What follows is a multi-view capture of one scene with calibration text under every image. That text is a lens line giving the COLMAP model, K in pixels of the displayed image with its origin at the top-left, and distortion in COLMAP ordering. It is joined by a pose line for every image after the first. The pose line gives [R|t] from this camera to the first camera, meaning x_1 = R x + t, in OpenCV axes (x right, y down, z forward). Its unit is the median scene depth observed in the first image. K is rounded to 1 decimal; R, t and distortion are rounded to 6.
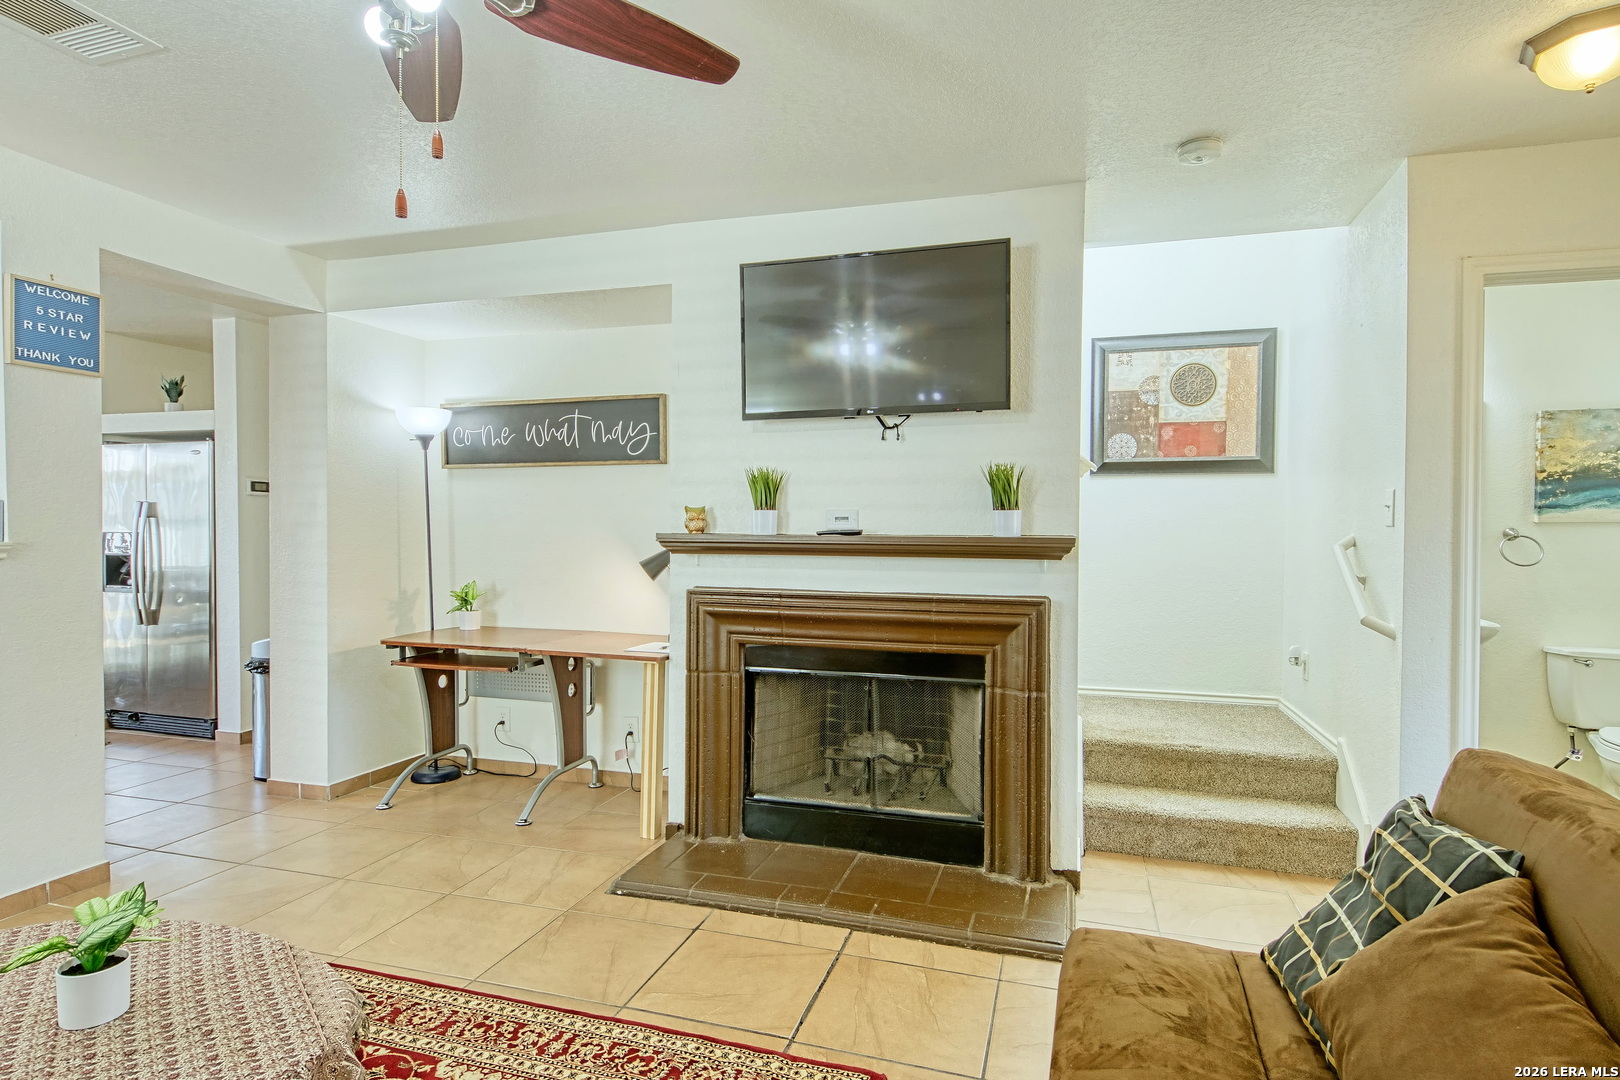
lens RADIAL K [[858.3, 0, 798.6], [0, 858.3, 549.0], [0, 0, 1]] dist [0.010018, -0.013079]
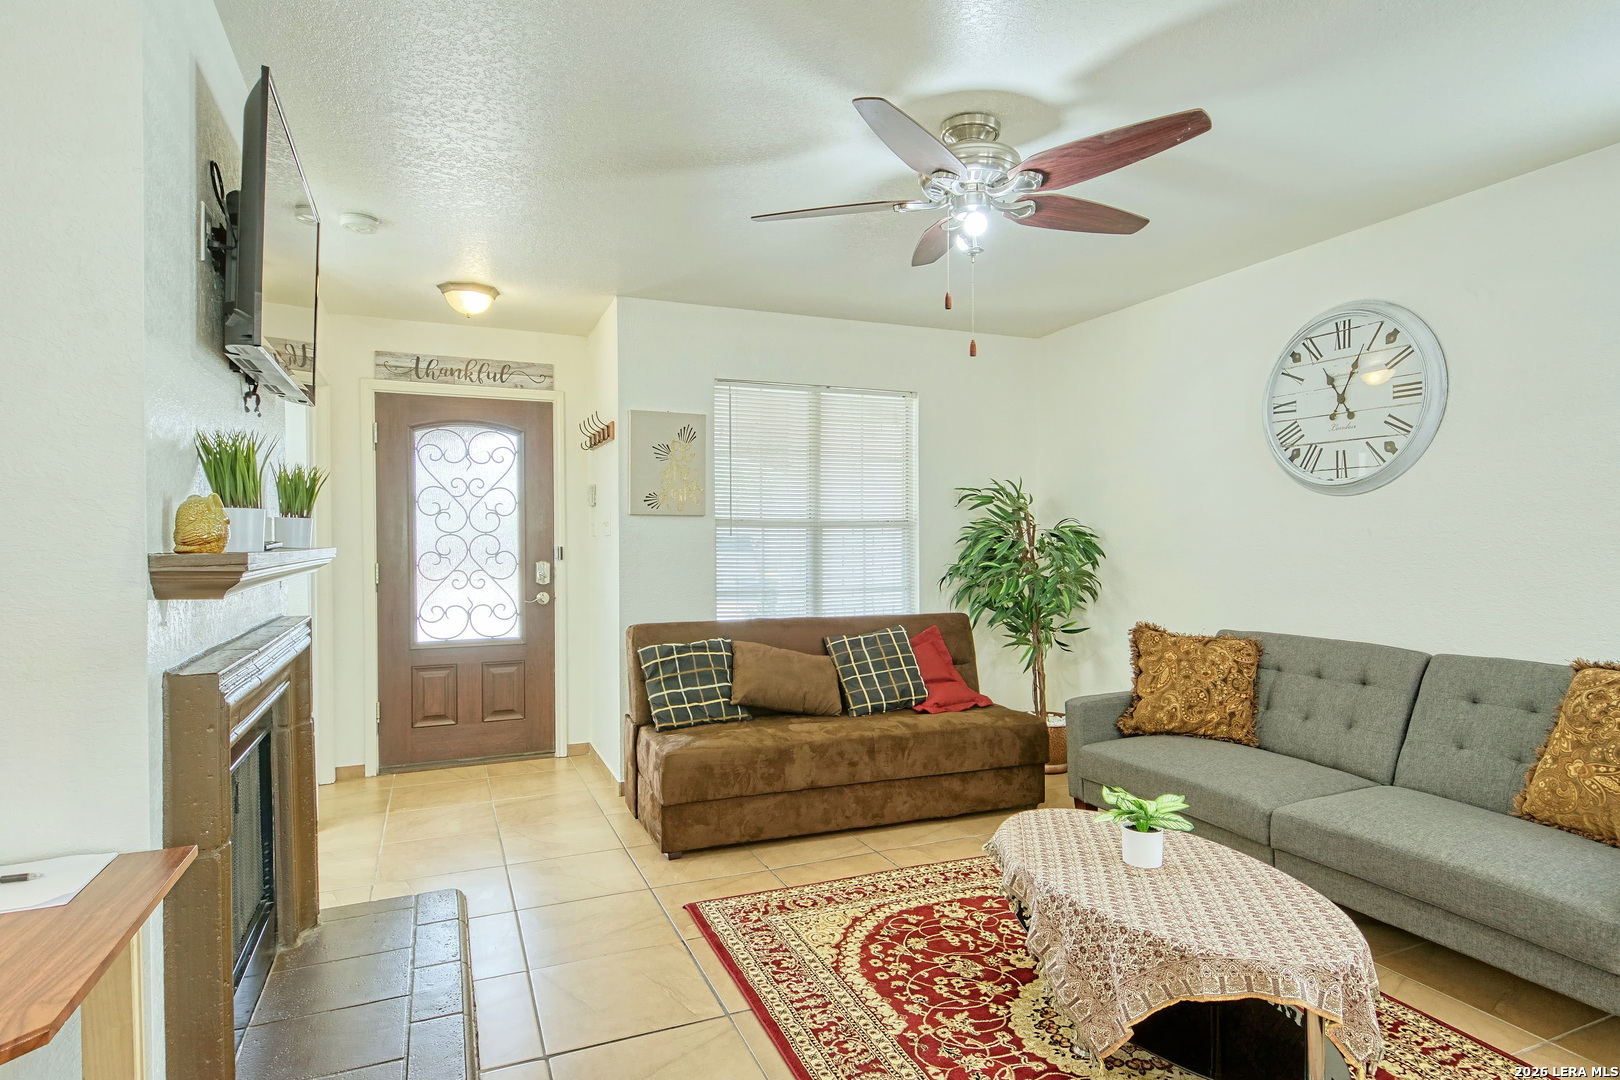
lens RADIAL K [[858.3, 0, 817.8], [0, 858.3, 548.4], [0, 0, 1]] dist [0.010018, -0.013079]
pose [[-0.655025, -0.014093, 0.755476, -0.728846], [0.014383, 0.999412, 0.031114, -0.032291], [-0.755470, 0.031247, -0.654437, 1.107116]]
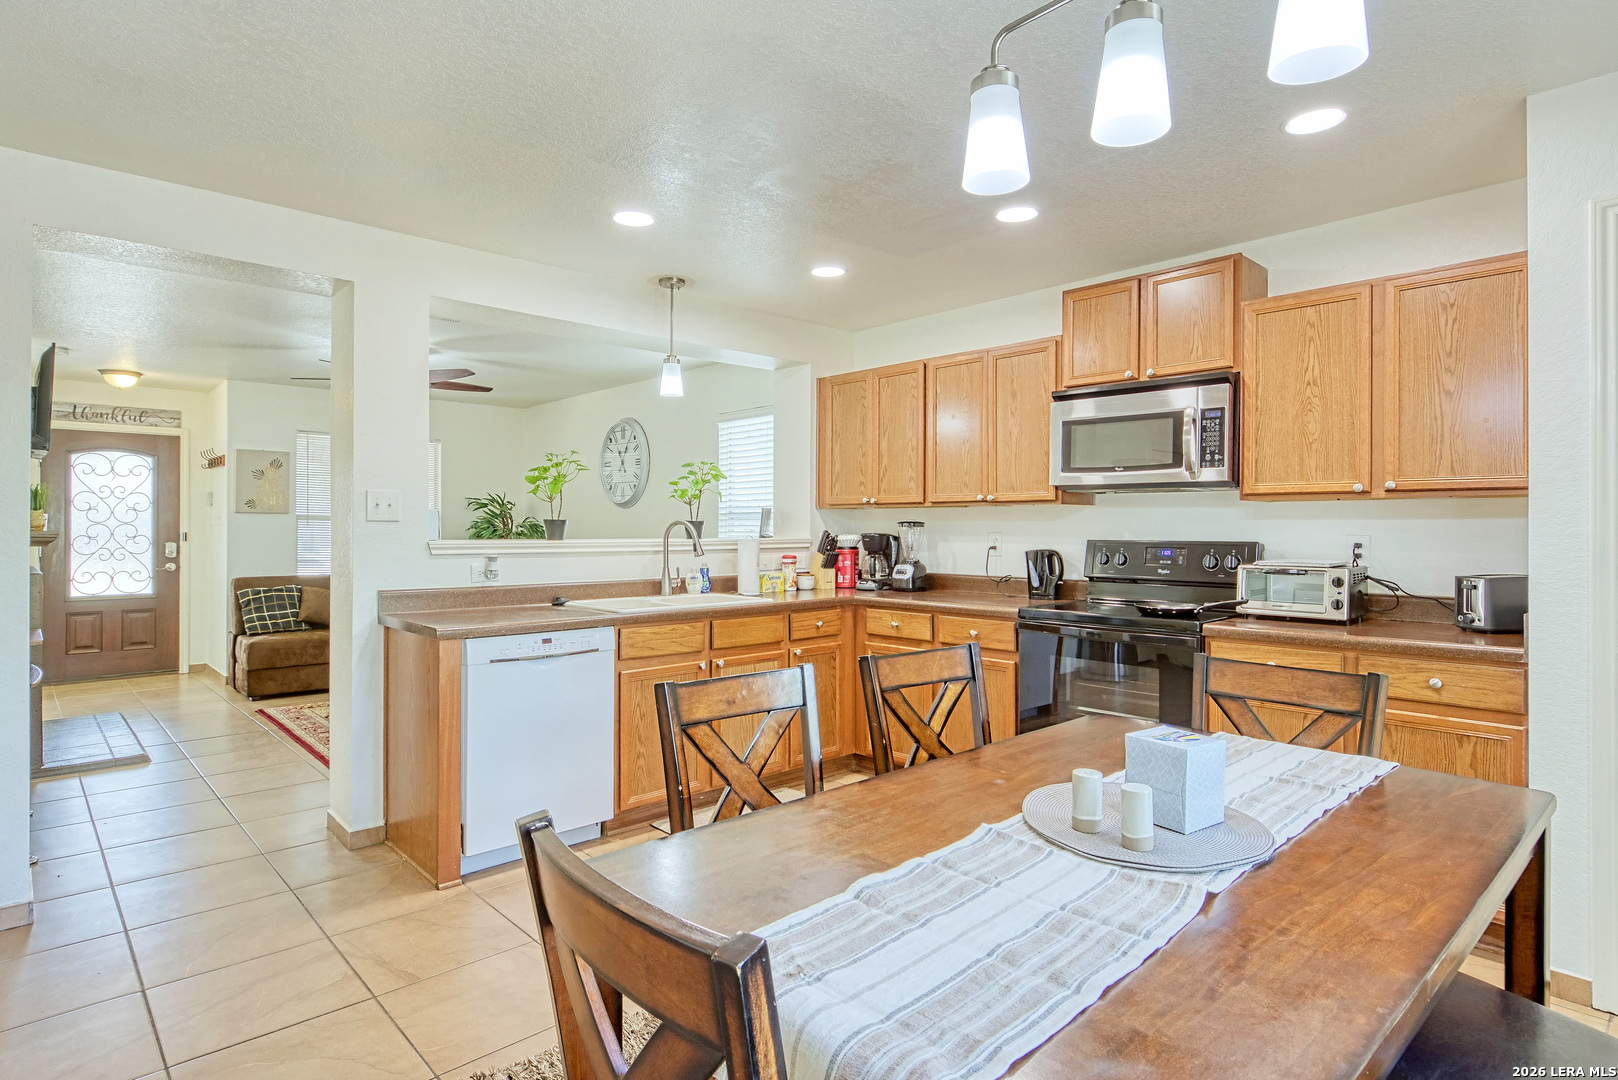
lens RADIAL K [[857.2, 0, 809.9], [0, 857.2, 525.2], [0, 0, 1]] dist [0.010018, -0.013079]
pose [[-0.867413, -0.005446, 0.497560, -1.895776], [0.003307, 0.999855, 0.016710, -0.046463], [-0.497579, 0.016140, -0.867269, 1.625501]]
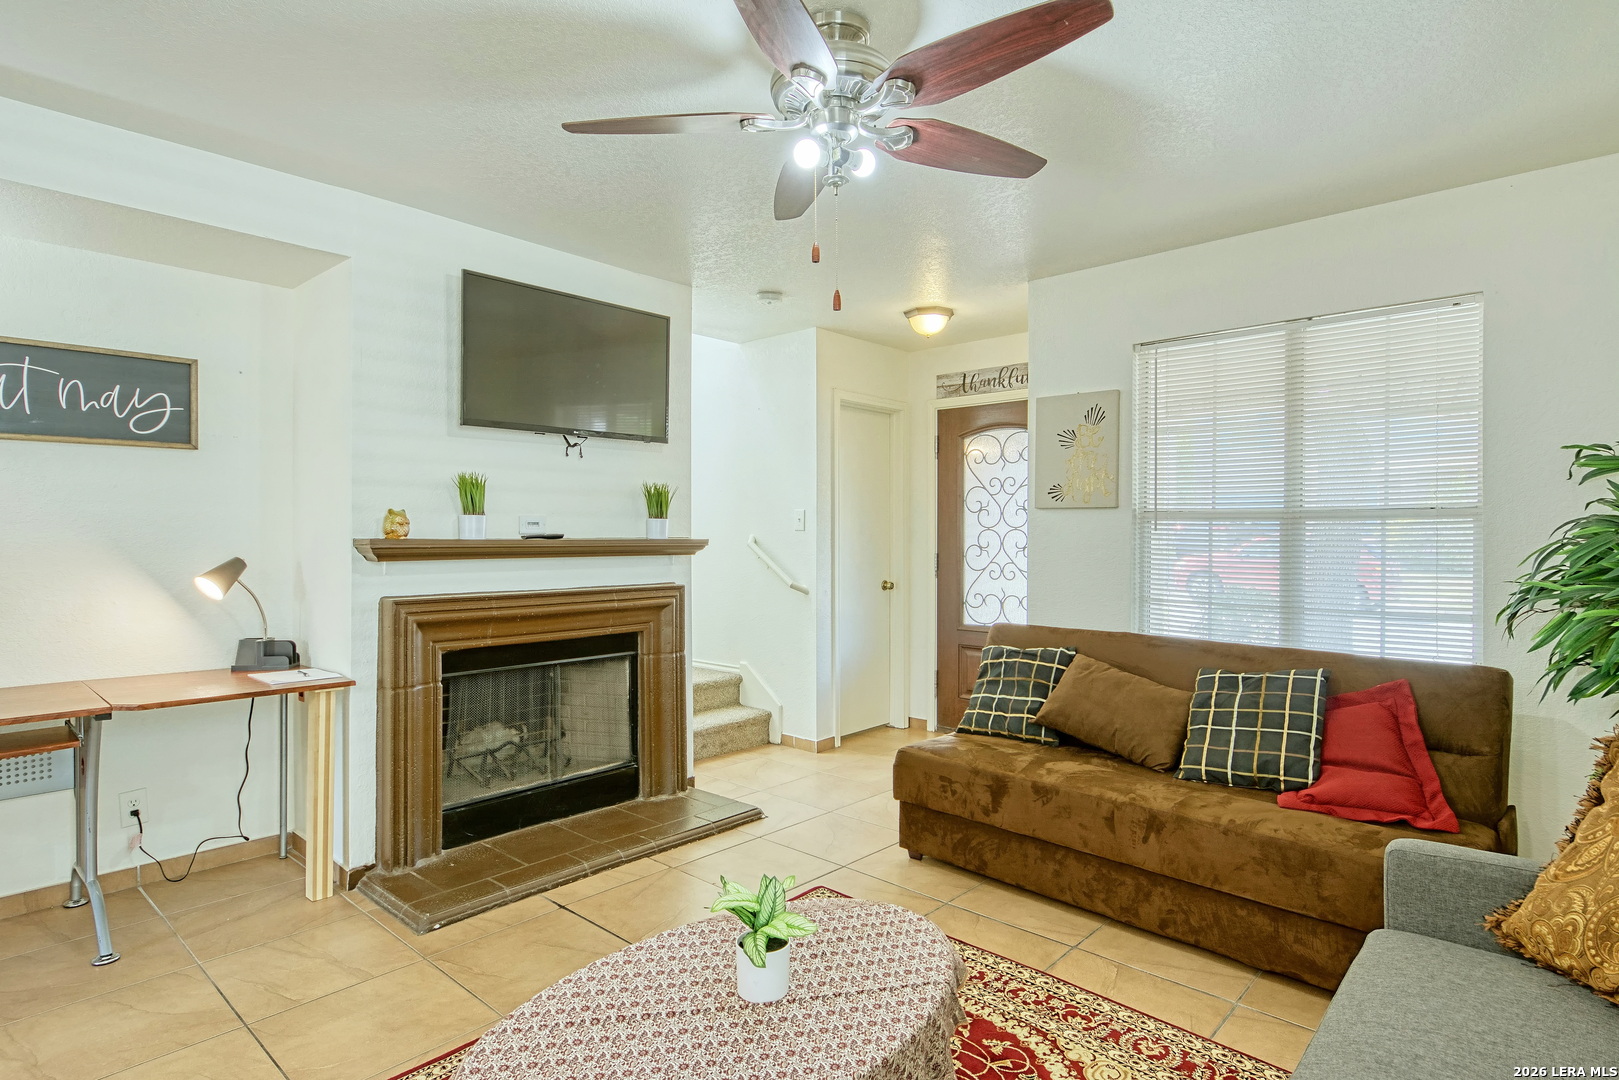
lens RADIAL K [[857.8, 0, 817.7], [0, 857.8, 536.6], [0, 0, 1]] dist [0.010018, -0.013079]
pose [[0.415496, -0.009305, 0.909548, -0.813371], [0.019043, 0.999817, 0.001529, -0.014055], [-0.909396, 0.016685, 0.415597, 0.215537]]
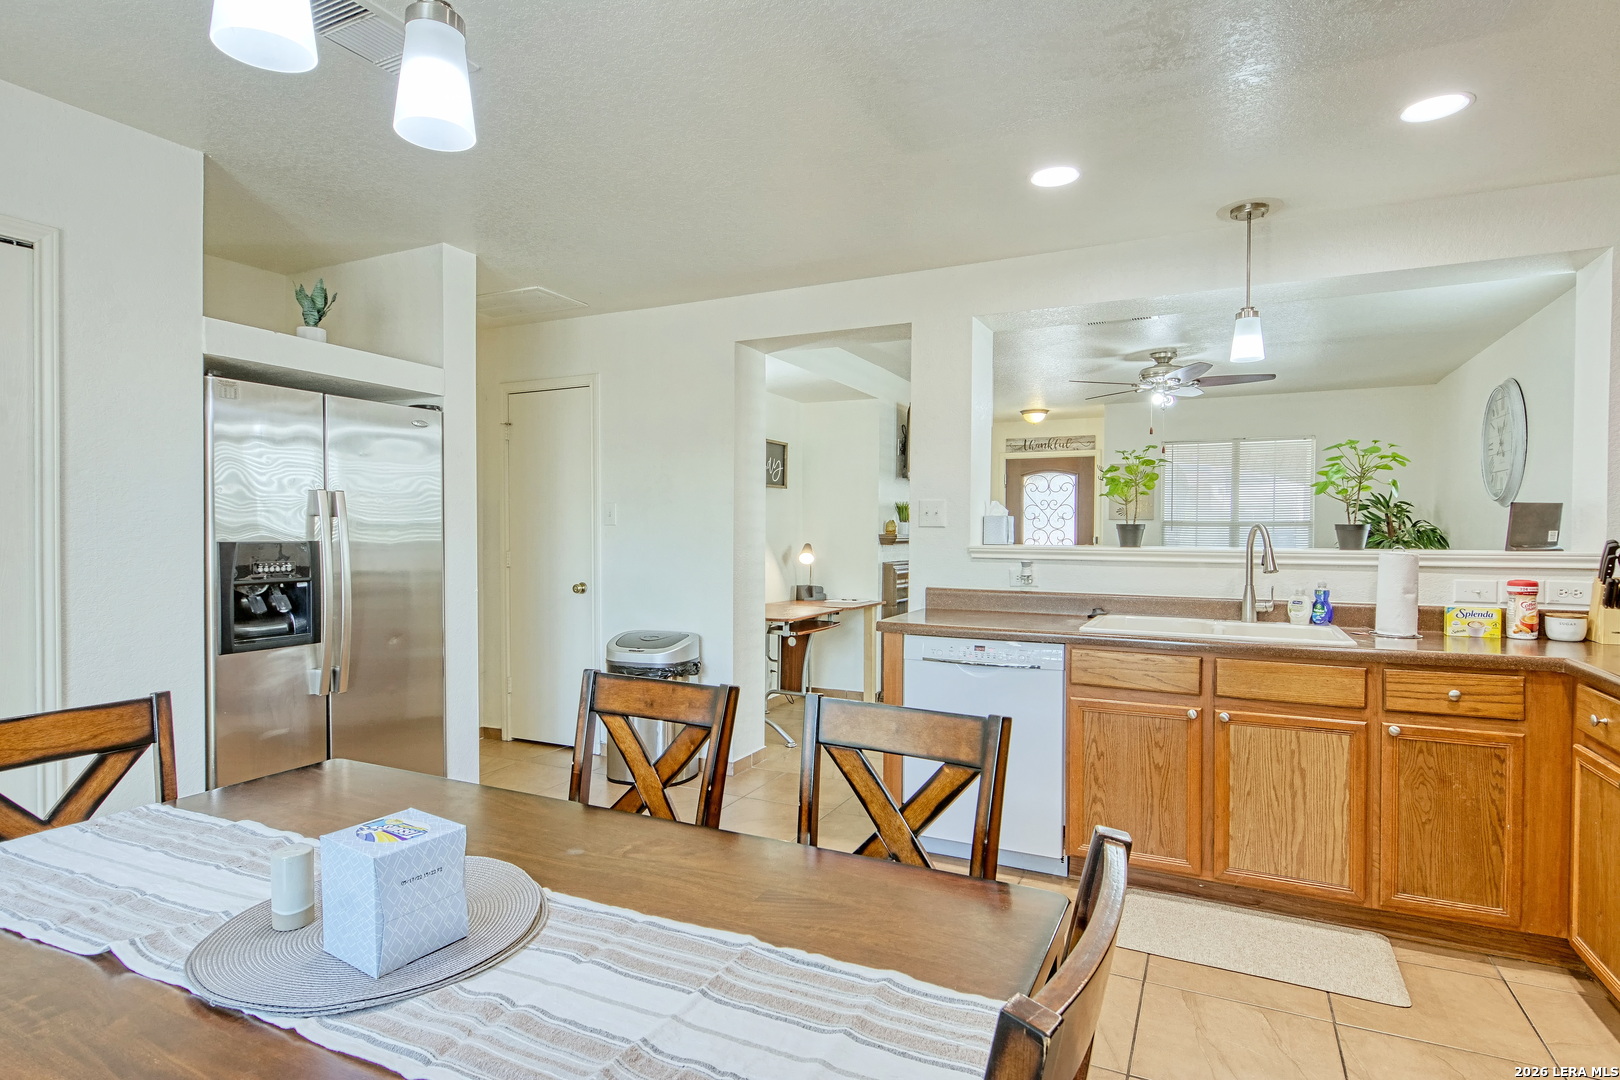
lens RADIAL K [[858.3, 0, 818.8], [0, 858.3, 537.1], [0, 0, 1]] dist [0.010018, -0.013079]
pose [[0.144953, -0.012051, 0.989365, -2.132757], [0.015220, 0.999835, 0.009948, -0.034410], [-0.989321, 0.013616, 0.145113, 0.922267]]
